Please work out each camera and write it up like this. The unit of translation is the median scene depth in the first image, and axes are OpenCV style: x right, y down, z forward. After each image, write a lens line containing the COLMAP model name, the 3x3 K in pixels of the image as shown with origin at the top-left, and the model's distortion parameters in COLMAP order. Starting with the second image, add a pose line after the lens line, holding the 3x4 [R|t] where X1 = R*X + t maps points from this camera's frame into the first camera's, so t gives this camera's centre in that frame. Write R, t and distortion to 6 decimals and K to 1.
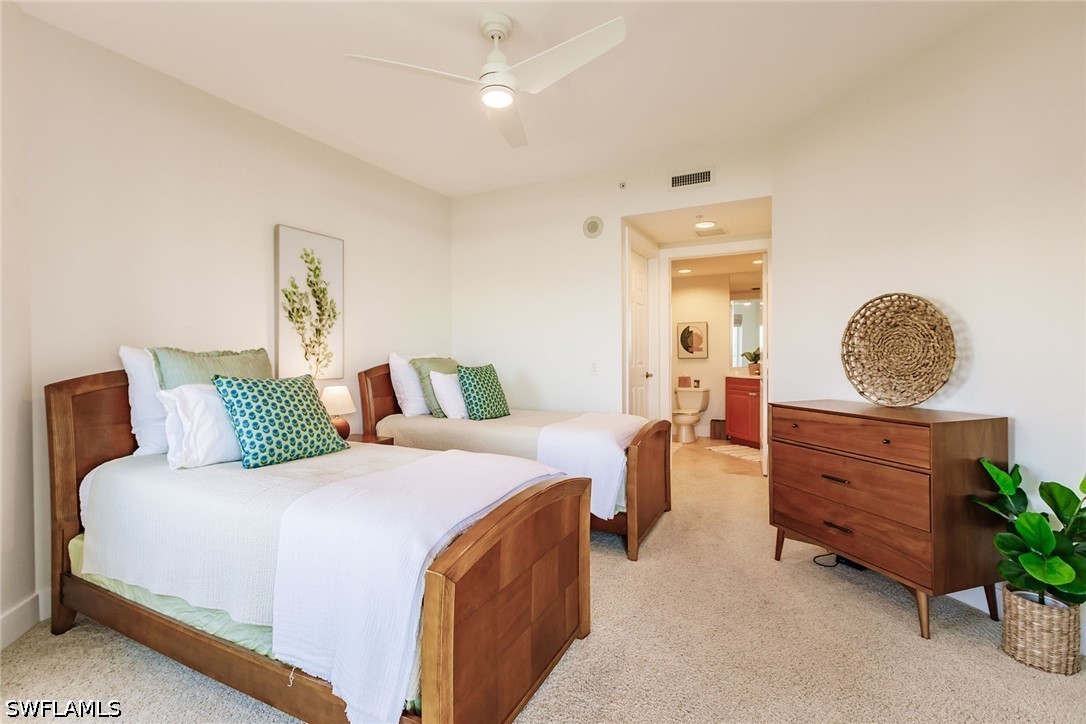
lens RADIAL K [[481.3, 0, 539.5], [0, 481.3, 354.0], [0, 0, 1]] dist [0.004980, -0.000228]
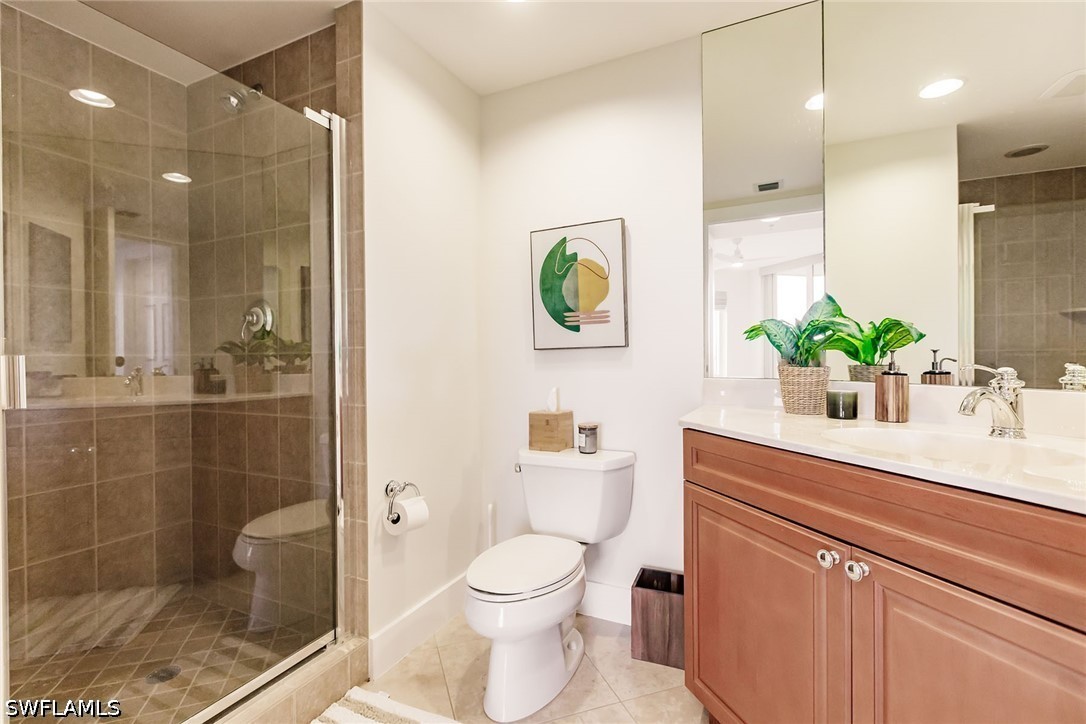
lens RADIAL K [[481.3, 0, 546.2], [0, 481.3, 366.6], [0, 0, 1]] dist [0.004980, -0.000228]
pose [[0.998687, 0.001488, 0.051214, 0.287352], [-0.001939, 0.999960, 0.008757, 0.016839], [-0.051198, -0.008844, 0.998649, 0.720652]]
